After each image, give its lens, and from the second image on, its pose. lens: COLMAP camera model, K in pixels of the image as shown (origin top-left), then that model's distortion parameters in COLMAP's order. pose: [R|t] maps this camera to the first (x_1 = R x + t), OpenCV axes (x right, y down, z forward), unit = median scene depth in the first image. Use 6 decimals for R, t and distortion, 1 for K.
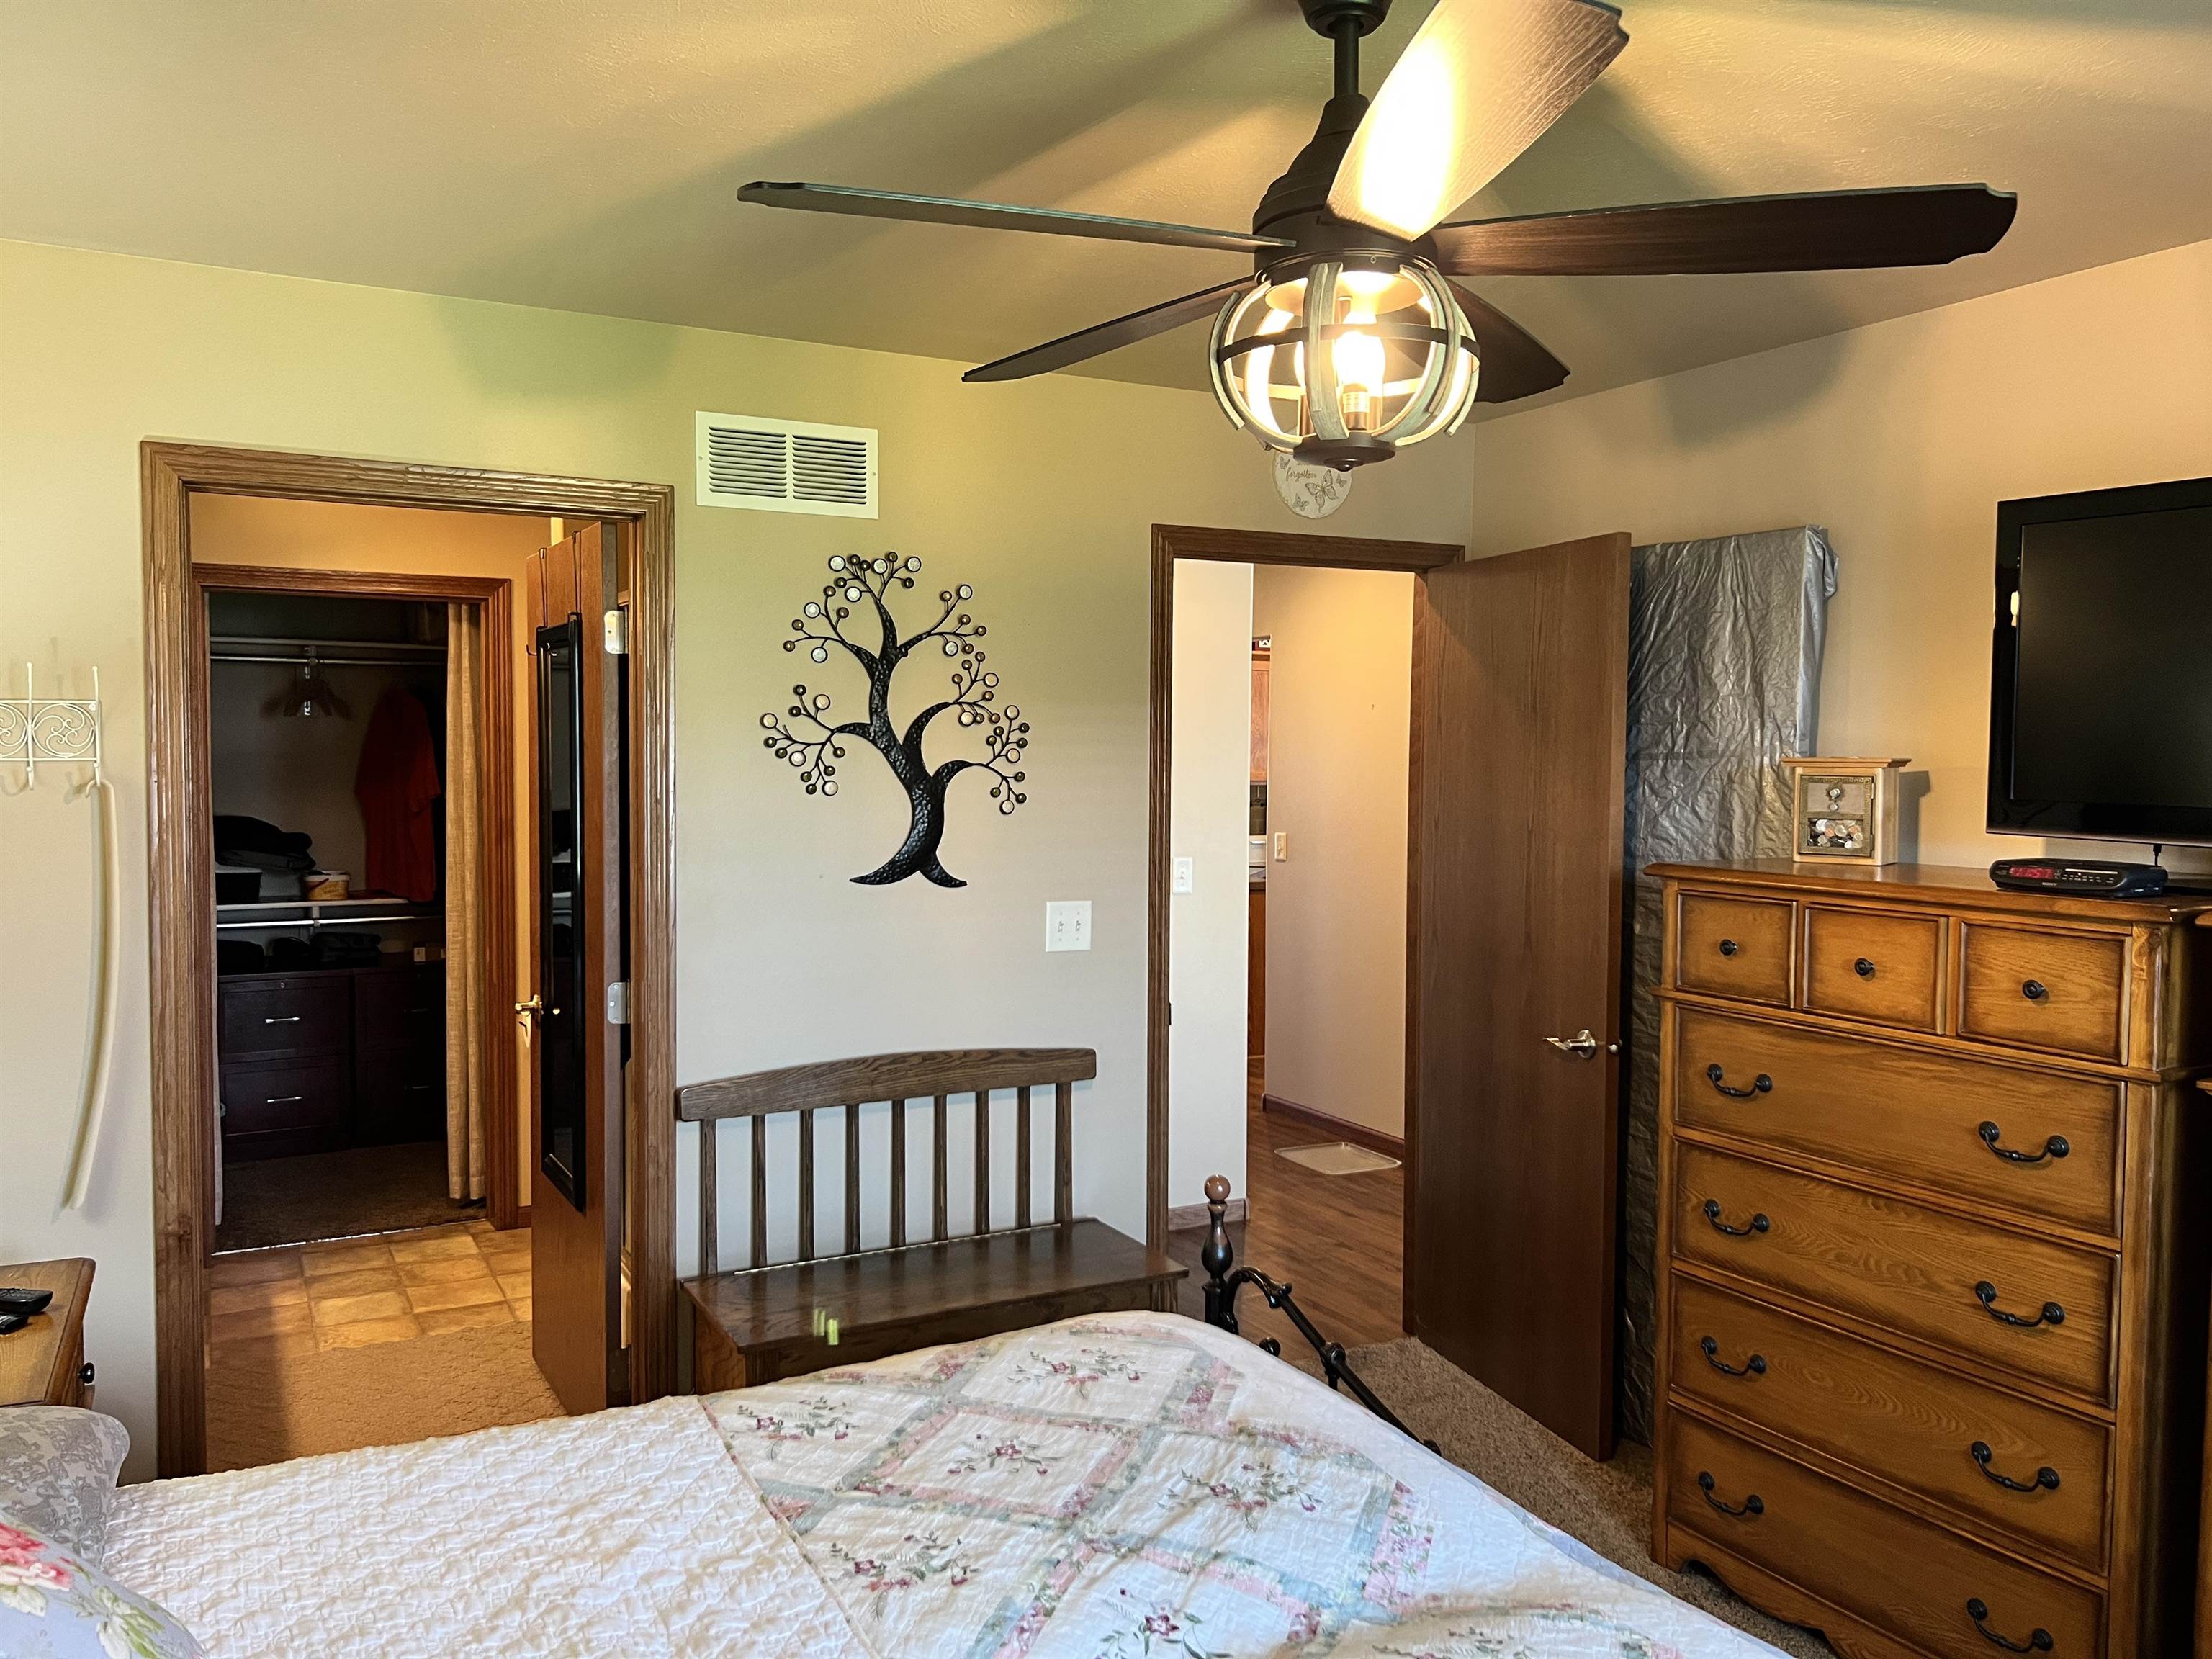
lens RADIAL K [[1681.2, 0, 1106.9], [0, 1681.2, 830.1], [0, 0, 1]] dist [0.008170, 0.002484]
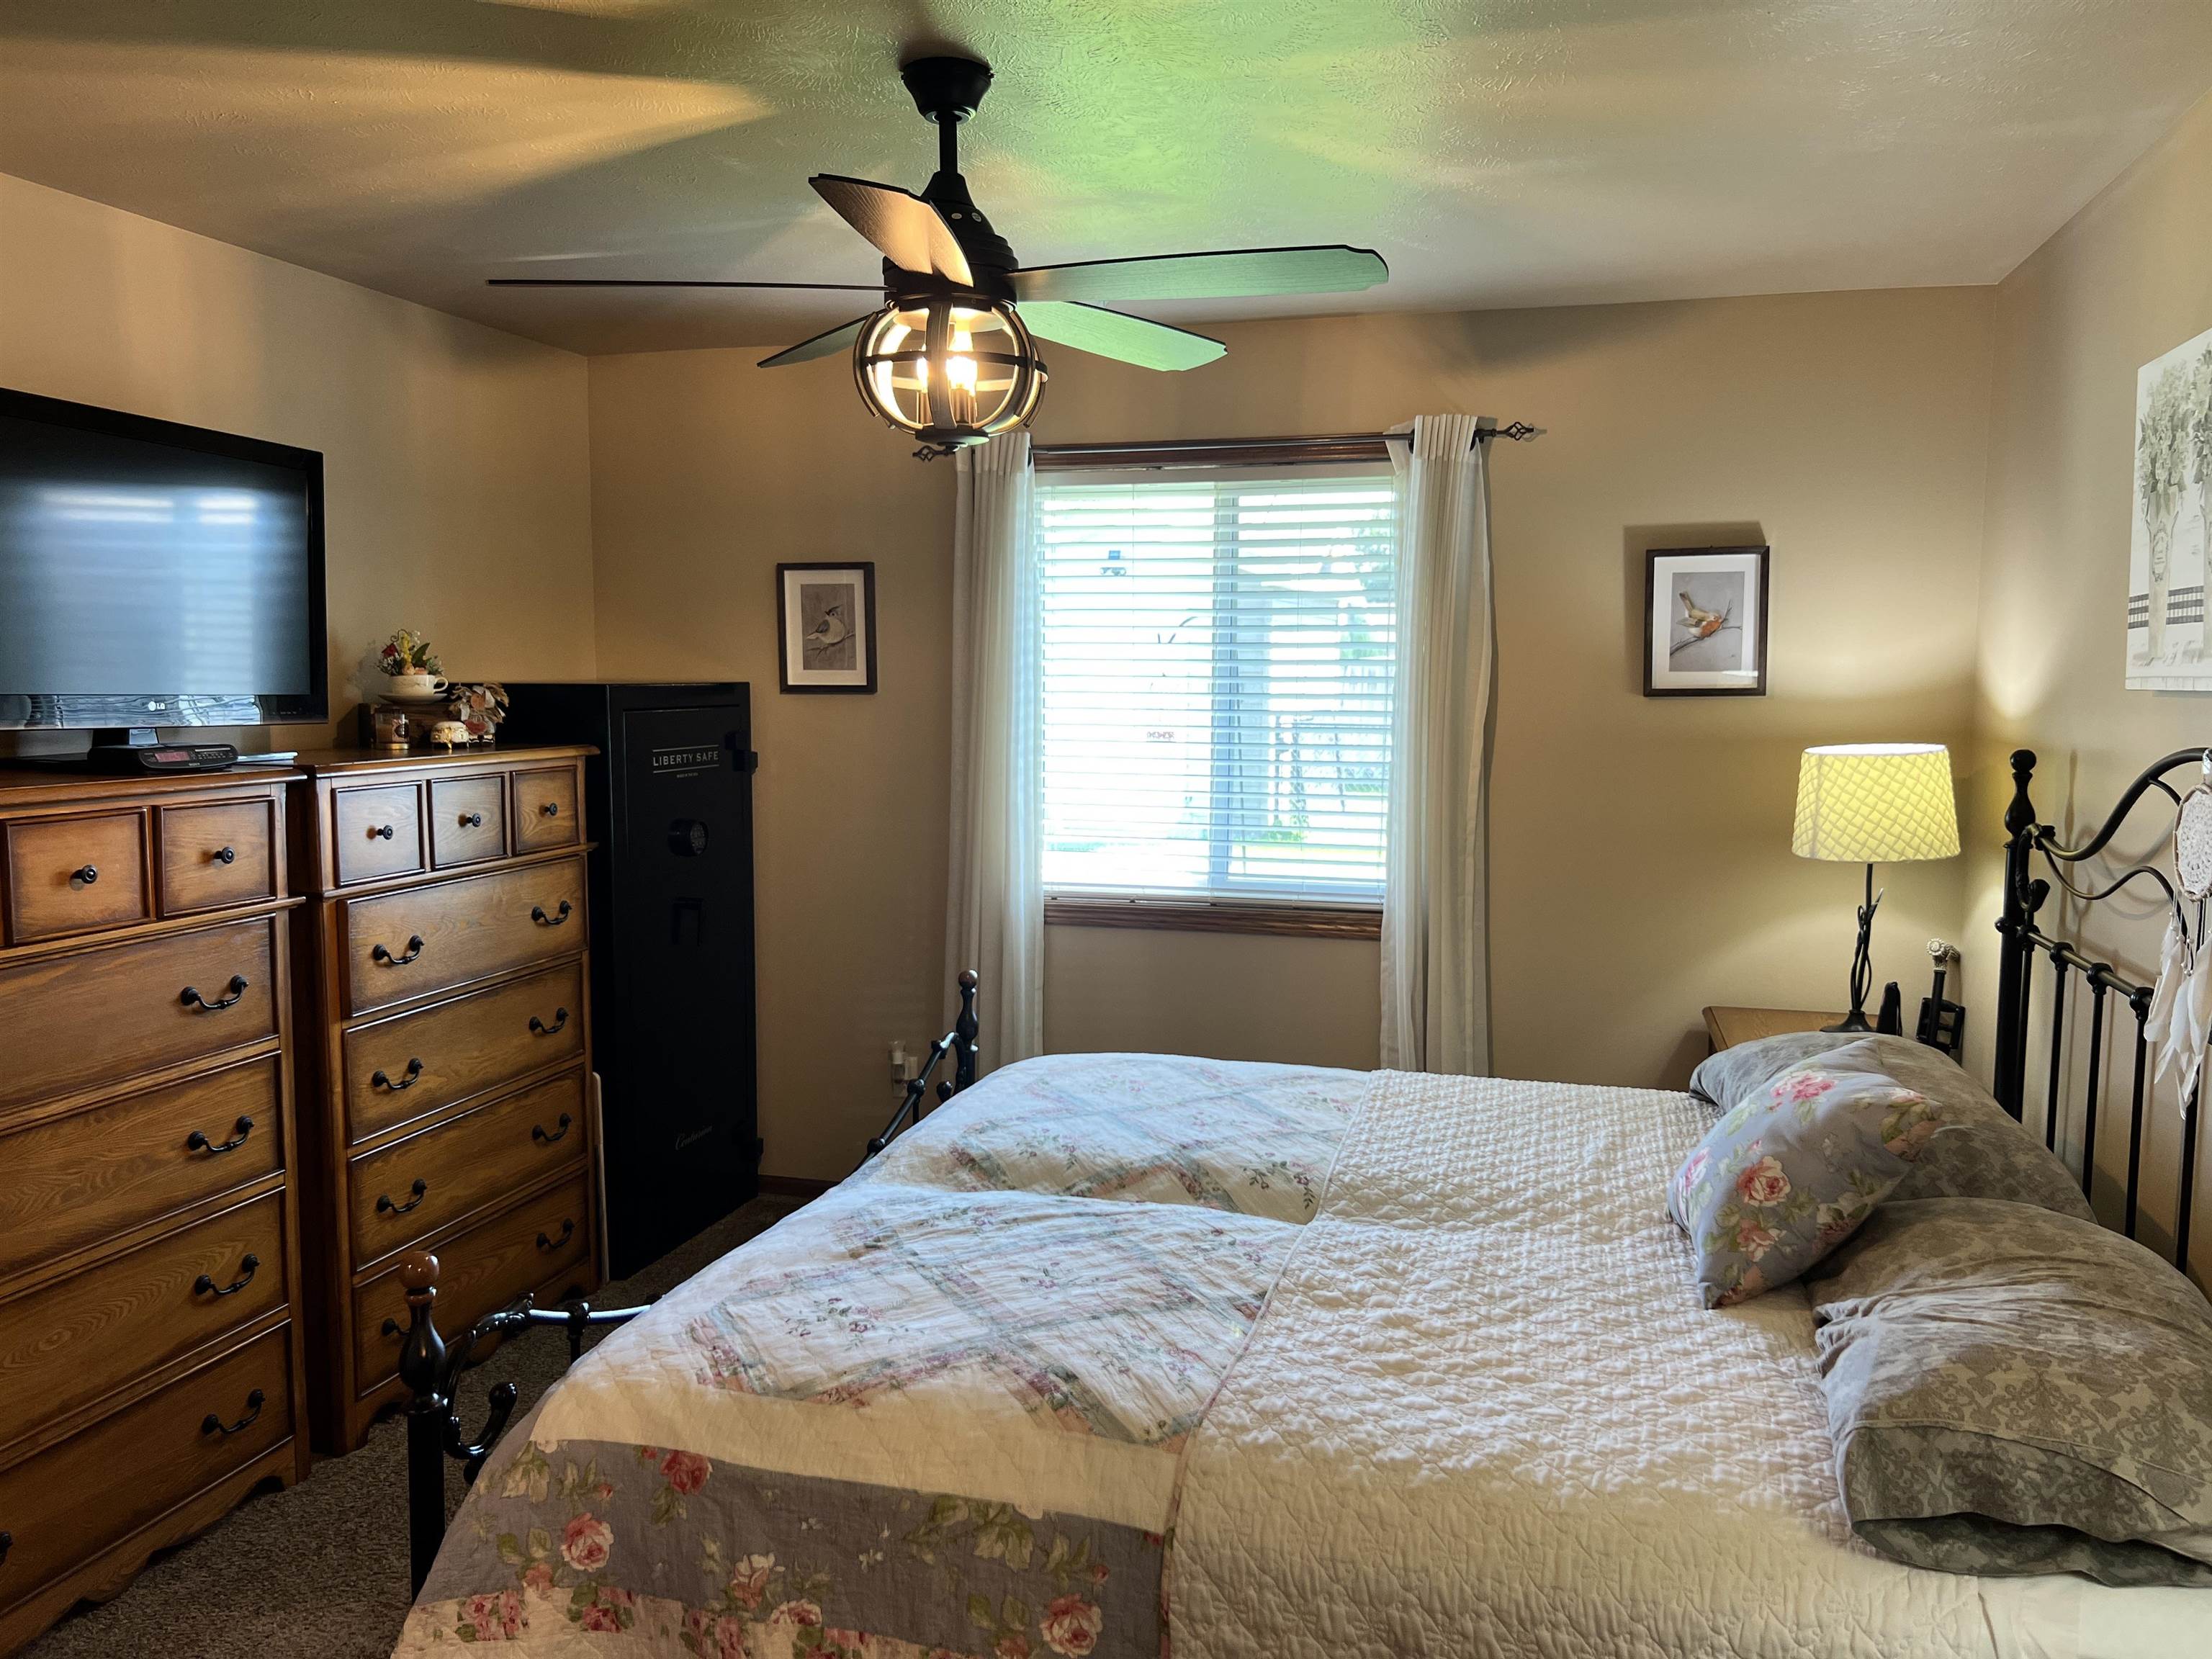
lens RADIAL K [[1681.2, 0, 1107.7], [0, 1681.2, 828.4], [0, 0, 1]] dist [0.008170, 0.002484]
pose [[-0.723071, -0.074325, 0.686764, -0.732732], [0.026516, 0.990475, 0.135112, -0.067847], [-0.690265, 0.115906, -0.714213, 1.532654]]
